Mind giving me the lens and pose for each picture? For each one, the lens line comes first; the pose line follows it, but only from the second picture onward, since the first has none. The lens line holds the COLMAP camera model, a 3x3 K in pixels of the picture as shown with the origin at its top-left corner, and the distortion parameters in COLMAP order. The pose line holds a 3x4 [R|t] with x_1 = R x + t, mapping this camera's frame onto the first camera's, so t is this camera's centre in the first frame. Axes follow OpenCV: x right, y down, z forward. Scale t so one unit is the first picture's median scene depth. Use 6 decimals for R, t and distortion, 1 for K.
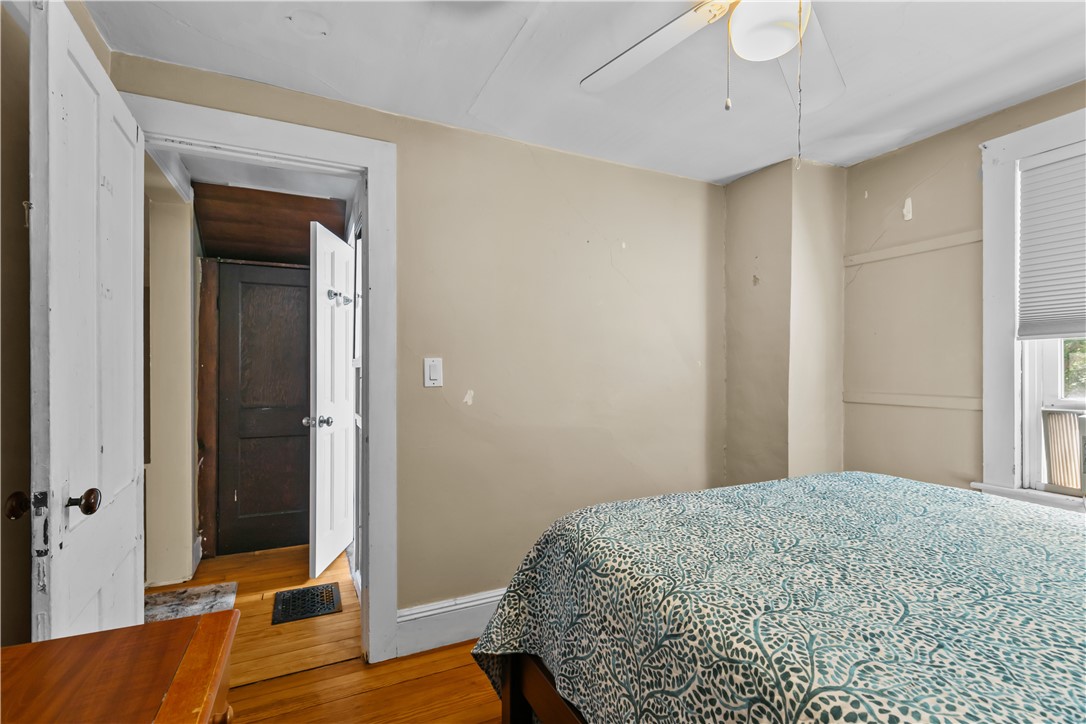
lens RADIAL K [[496.4, 0, 539.9], [0, 496.4, 365.5], [0, 0, 1]] dist [-0.000031, 0.000806]
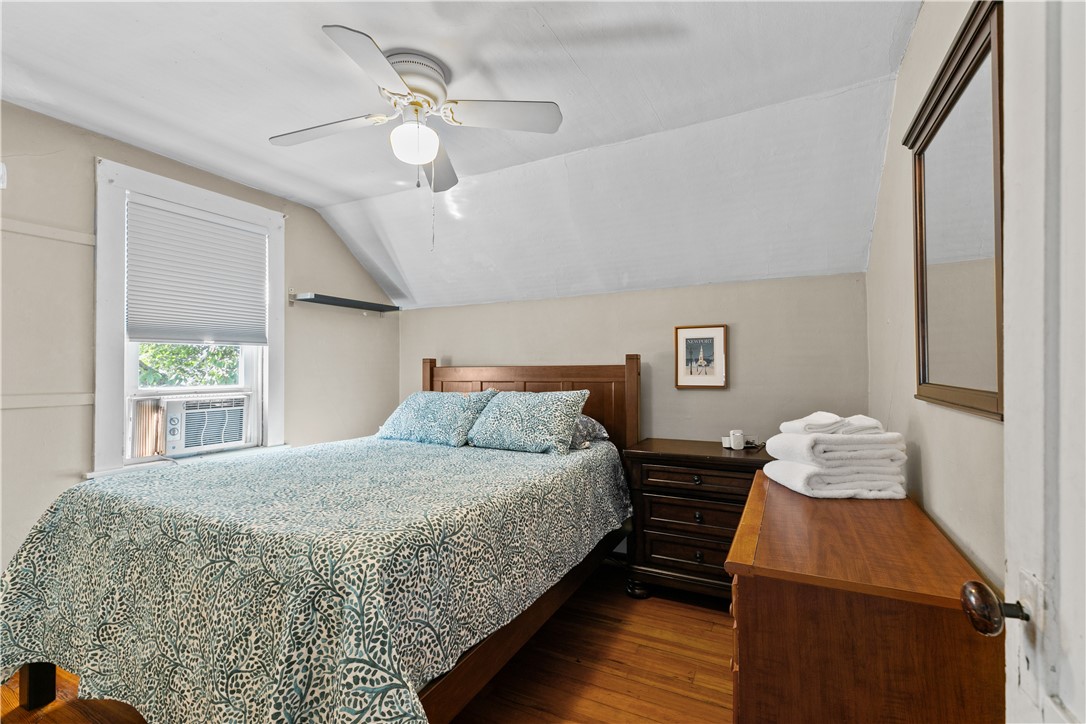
lens RADIAL K [[496.4, 0, 539.5], [0, 496.4, 363.9], [0, 0, 1]] dist [-0.000031, 0.000806]
pose [[-0.619618, 0.005978, 0.784881, -0.605343], [-0.005581, 0.999912, -0.012022, 0.012143], [-0.784883, -0.011830, -0.619530, 1.000518]]
